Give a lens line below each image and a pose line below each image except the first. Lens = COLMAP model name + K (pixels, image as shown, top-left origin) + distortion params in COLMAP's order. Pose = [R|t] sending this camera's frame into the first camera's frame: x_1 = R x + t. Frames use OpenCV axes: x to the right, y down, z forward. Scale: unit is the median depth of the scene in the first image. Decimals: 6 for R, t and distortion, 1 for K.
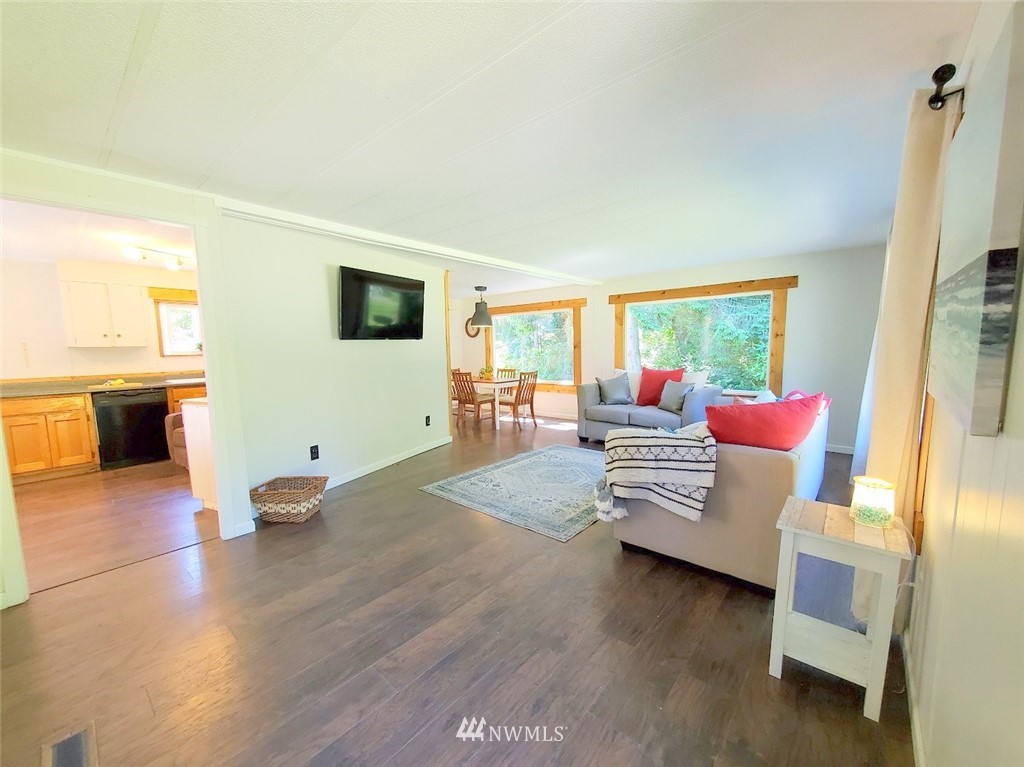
lens RADIAL K [[407.2, 0, 514.1], [0, 407.2, 393.2], [0, 0, 1]] dist [0.001226, 0.000127]
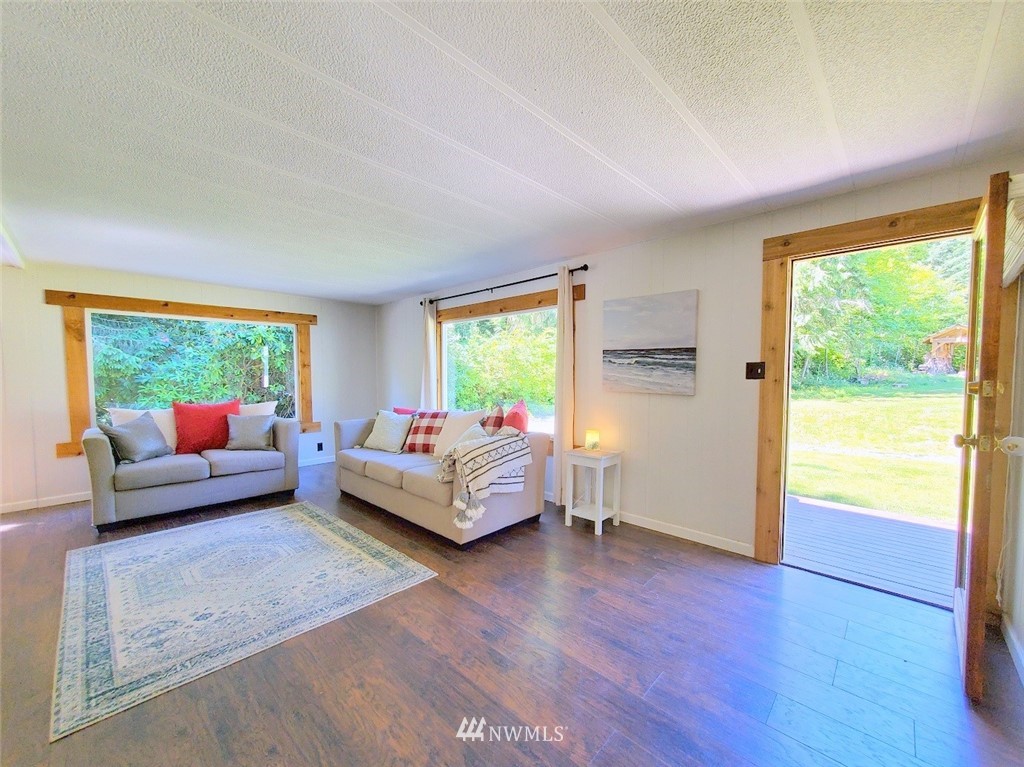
lens RADIAL K [[407.2, 0, 514.1], [0, 407.2, 393.2], [0, 0, 1]] dist [0.001226, 0.000127]
pose [[0.052916, -0.035645, 0.997963, -0.508095], [0.114917, 0.992941, 0.029372, -0.041188], [-0.991965, 0.113129, 0.056639, 0.454930]]
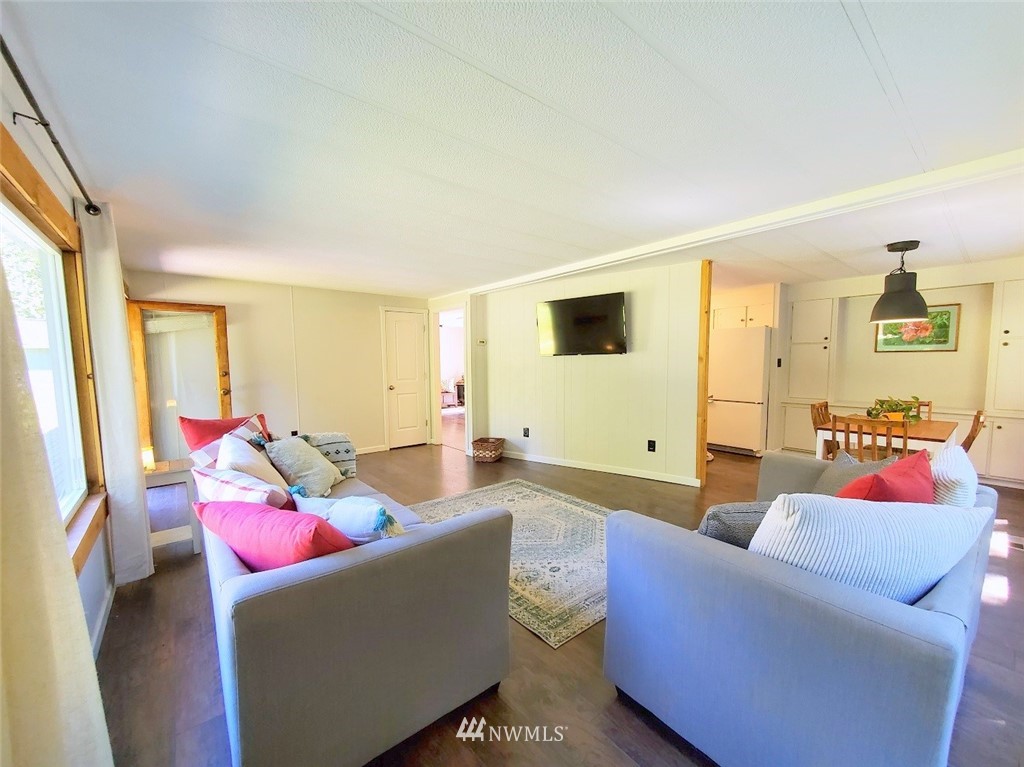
lens RADIAL K [[407.2, 0, 514.1], [0, 407.2, 393.2], [0, 0, 1]] dist [0.001226, 0.000127]
pose [[-0.172751, 0.096827, -0.980195, 0.832014], [-0.096127, 0.988748, 0.114613, -0.140220], [0.980264, 0.114023, -0.161500, 1.018013]]
